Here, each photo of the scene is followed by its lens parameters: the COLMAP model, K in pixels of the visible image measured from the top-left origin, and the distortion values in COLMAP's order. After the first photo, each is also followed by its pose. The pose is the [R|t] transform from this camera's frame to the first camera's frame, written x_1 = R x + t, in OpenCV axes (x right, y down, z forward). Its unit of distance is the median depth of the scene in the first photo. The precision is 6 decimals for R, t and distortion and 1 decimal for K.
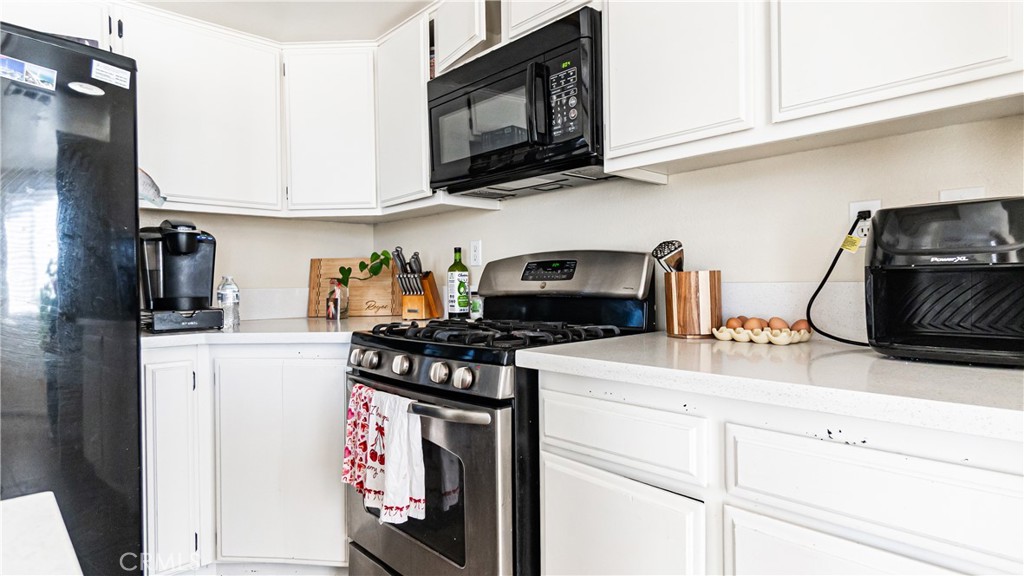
lens RADIAL K [[547.0, 0, 506.8], [0, 547.0, 283.8], [0, 0, 1]] dist [-0.007093, -0.000064]
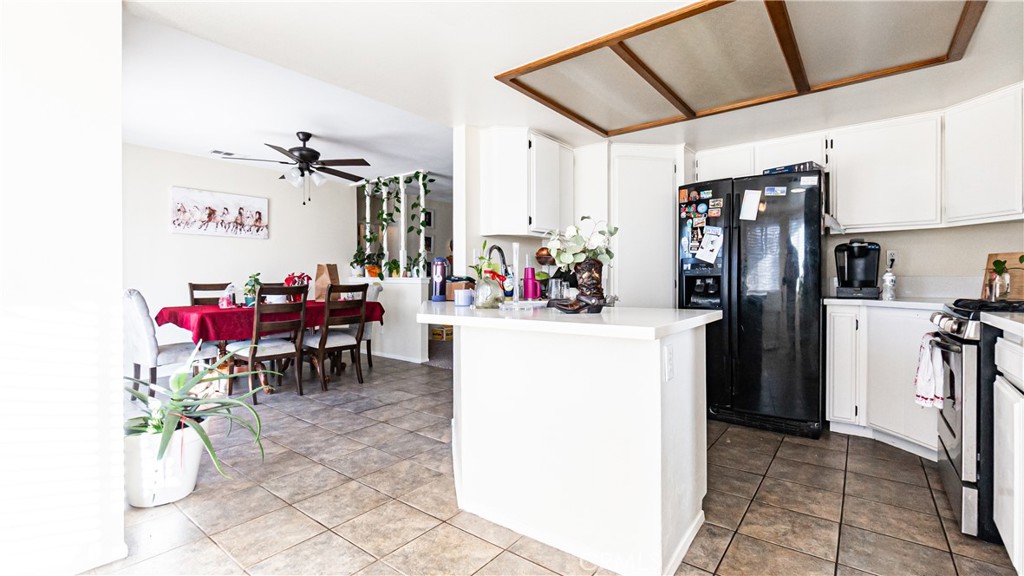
lens RADIAL K [[452.6, 0, 531.4], [0, 452.6, 280.4], [0, 0, 1]] dist [-0.007419, 0.000578]
pose [[0.194075, 0.011110, -0.980924, 0.797406], [0.000364, 0.999935, 0.011397, 0.007043], [0.980987, -0.002569, 0.194059, -0.441796]]
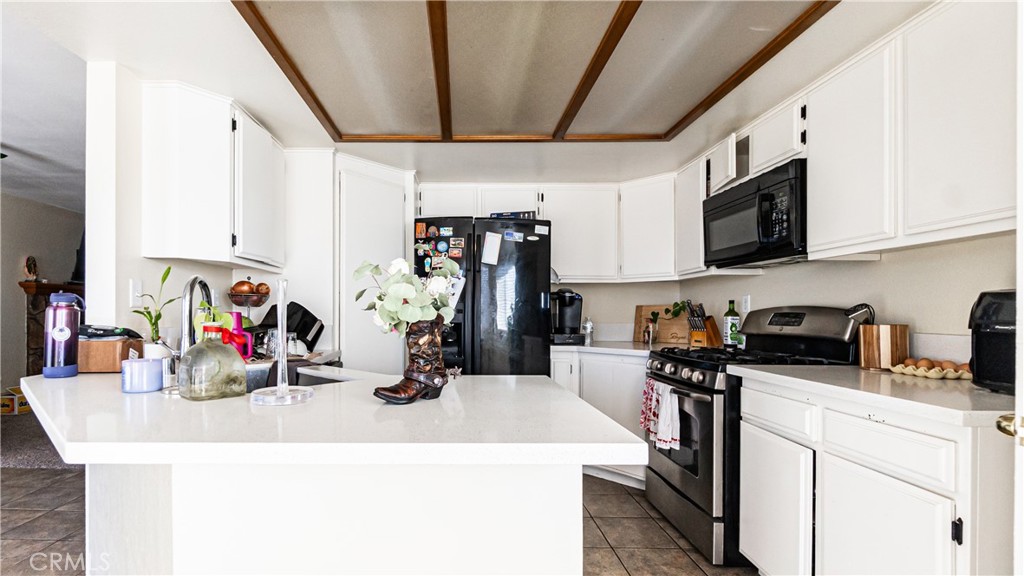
lens RADIAL K [[452.6, 0, 460.8], [0, 452.6, 315.1], [0, 0, 1]] dist [-0.007419, 0.000578]
pose [[0.729321, 0.019615, -0.683891, 0.296369], [-0.017664, 0.999796, 0.009838, -0.034635], [0.683944, 0.004905, 0.729518, -0.550283]]
